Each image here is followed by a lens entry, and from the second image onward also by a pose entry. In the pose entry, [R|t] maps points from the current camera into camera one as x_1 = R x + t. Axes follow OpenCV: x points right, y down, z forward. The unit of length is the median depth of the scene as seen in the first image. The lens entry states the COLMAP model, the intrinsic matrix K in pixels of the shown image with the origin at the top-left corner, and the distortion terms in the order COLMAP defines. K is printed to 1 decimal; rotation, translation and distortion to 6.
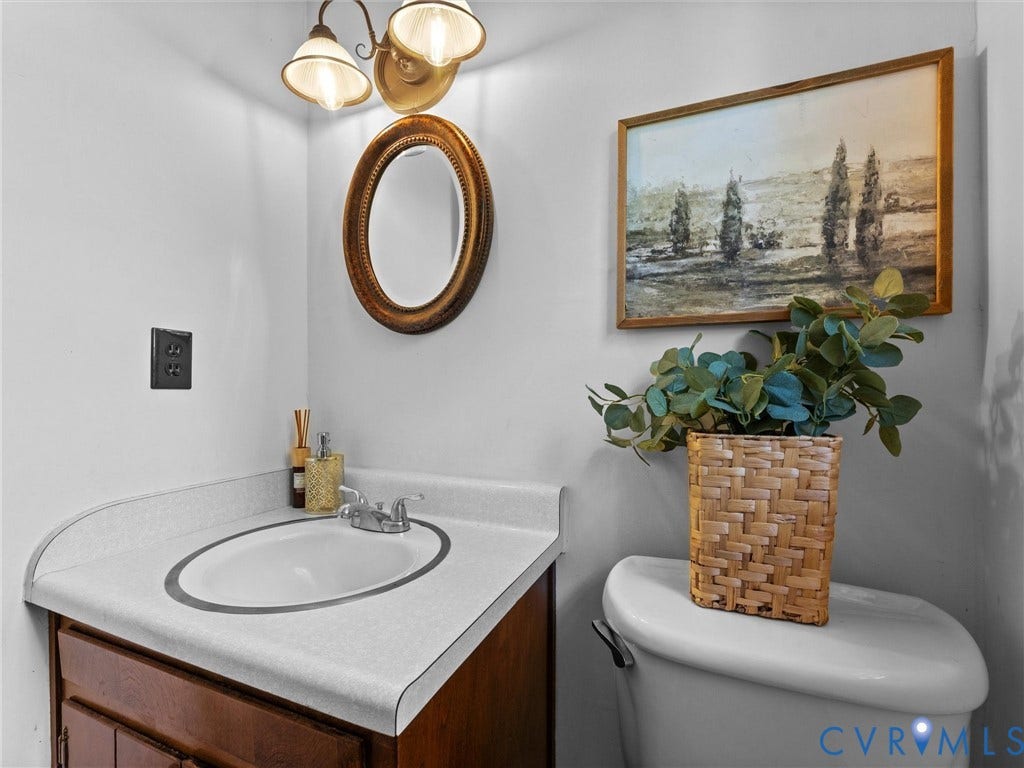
lens RADIAL K [[441.8, 0, 511.5], [0, 441.8, 394.4], [0, 0, 1]] dist [-0.000803, -0.000594]
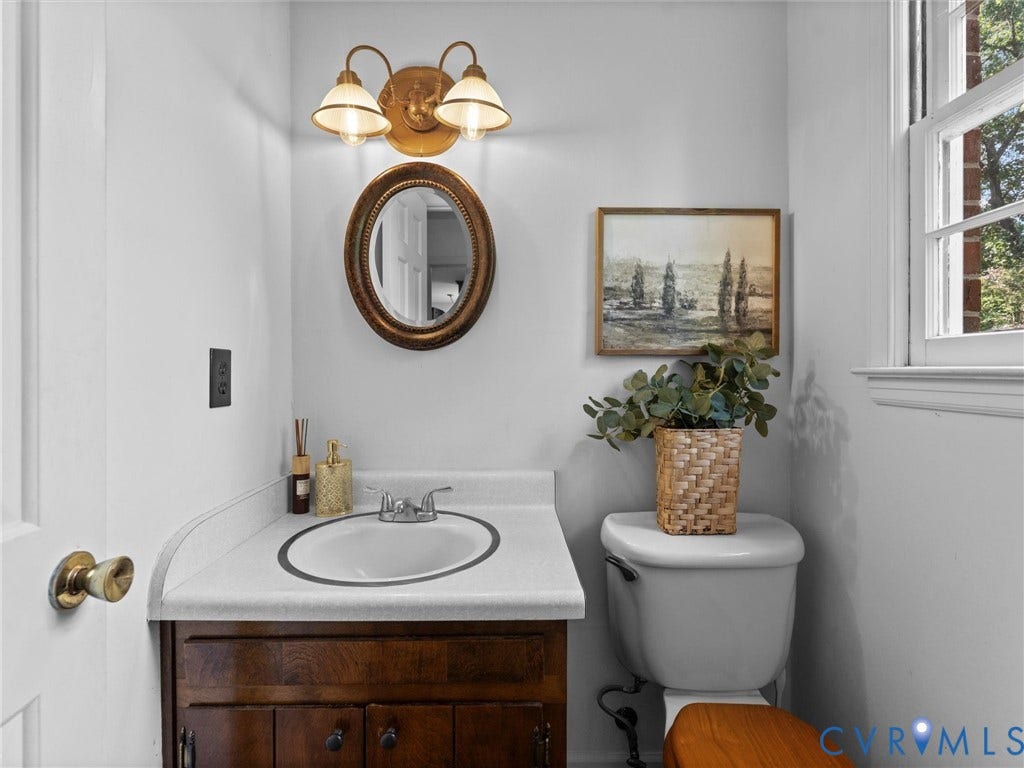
lens RADIAL K [[470.2, 0, 511.0], [0, 470.2, 384.7], [0, 0, 1]] dist [-0.001071, -0.000490]
pose [[0.922113, -0.011981, 0.386734, -0.663521], [0.006946, 0.999872, 0.014414, -0.087859], [-0.386858, -0.010605, 0.922078, -0.308601]]
